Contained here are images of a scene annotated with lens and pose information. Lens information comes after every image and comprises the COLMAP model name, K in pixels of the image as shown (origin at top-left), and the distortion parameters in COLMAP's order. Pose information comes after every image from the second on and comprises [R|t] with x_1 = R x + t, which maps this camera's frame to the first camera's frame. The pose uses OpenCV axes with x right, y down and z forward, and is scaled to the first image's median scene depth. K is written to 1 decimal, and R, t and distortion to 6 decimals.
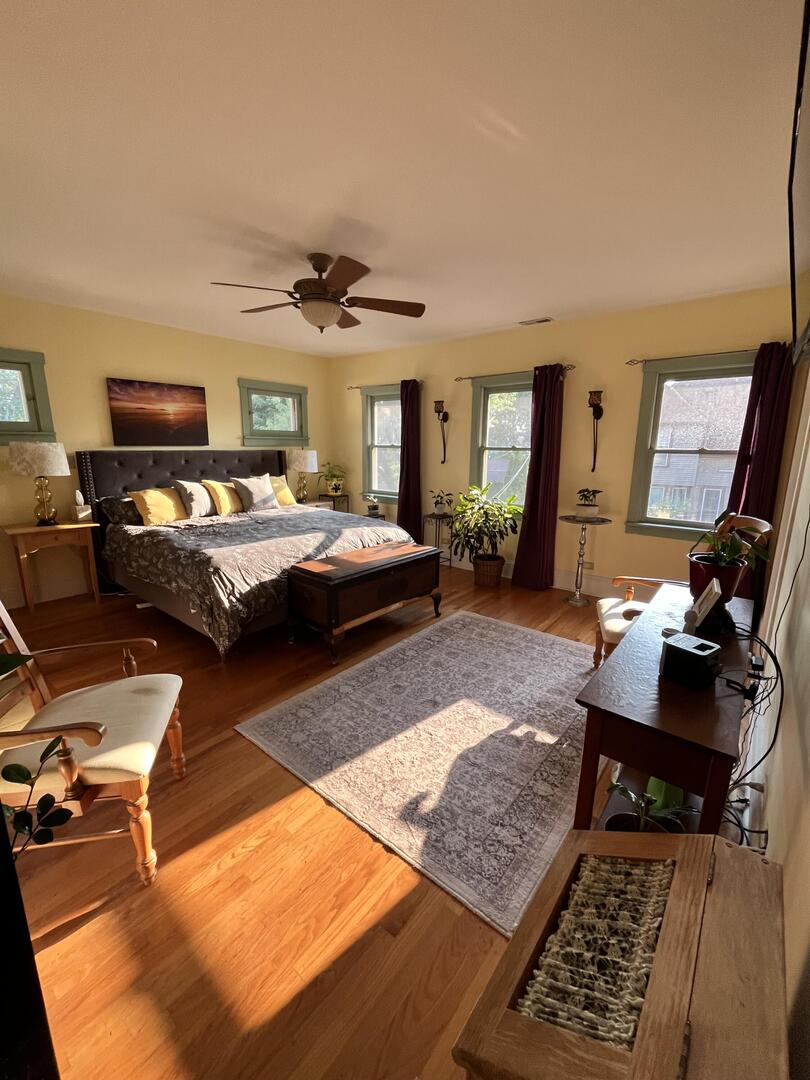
lens RADIAL K [[441.1, 0, 404.0], [0, 441.1, 541.5], [0, 0, 1]] dist [0.000525, 0.000287]
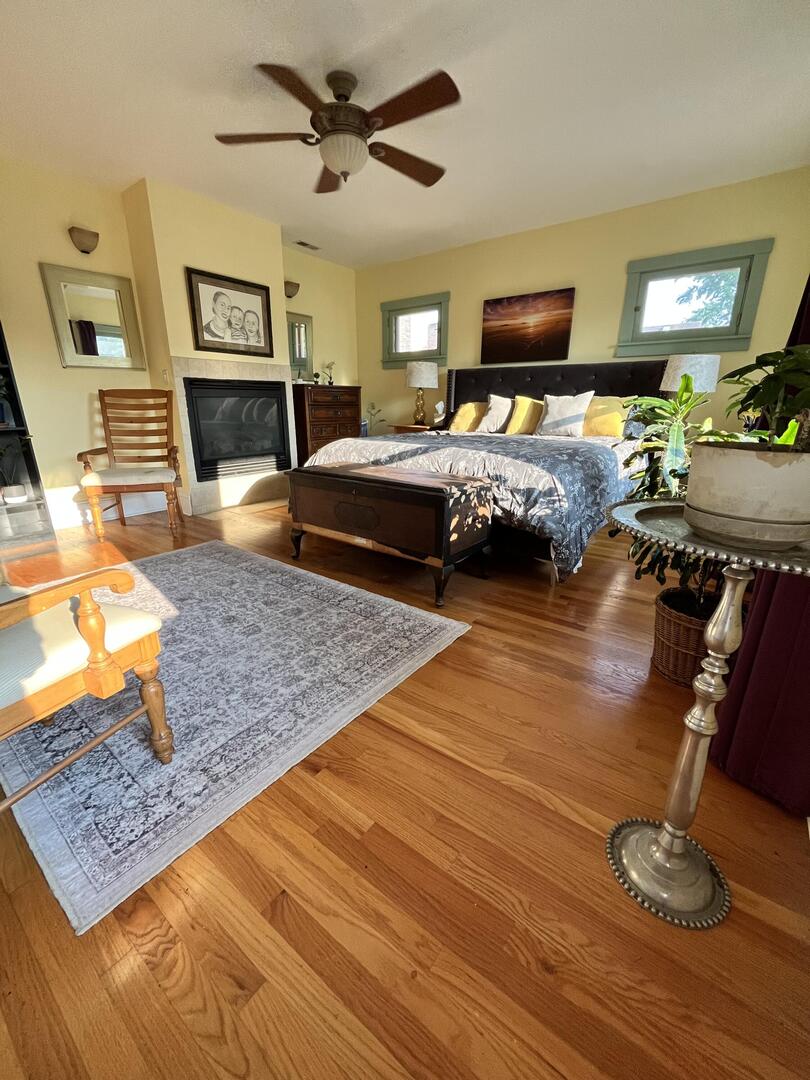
lens RADIAL K [[441.1, 0, 406.2], [0, 441.1, 540.0], [0, 0, 1]] dist [0.000525, 0.000287]
pose [[0.035737, 0.286735, -0.957343, 0.564140], [-0.224236, 0.935830, 0.271921, -0.060771], [0.973879, 0.204953, 0.097740, 0.810576]]
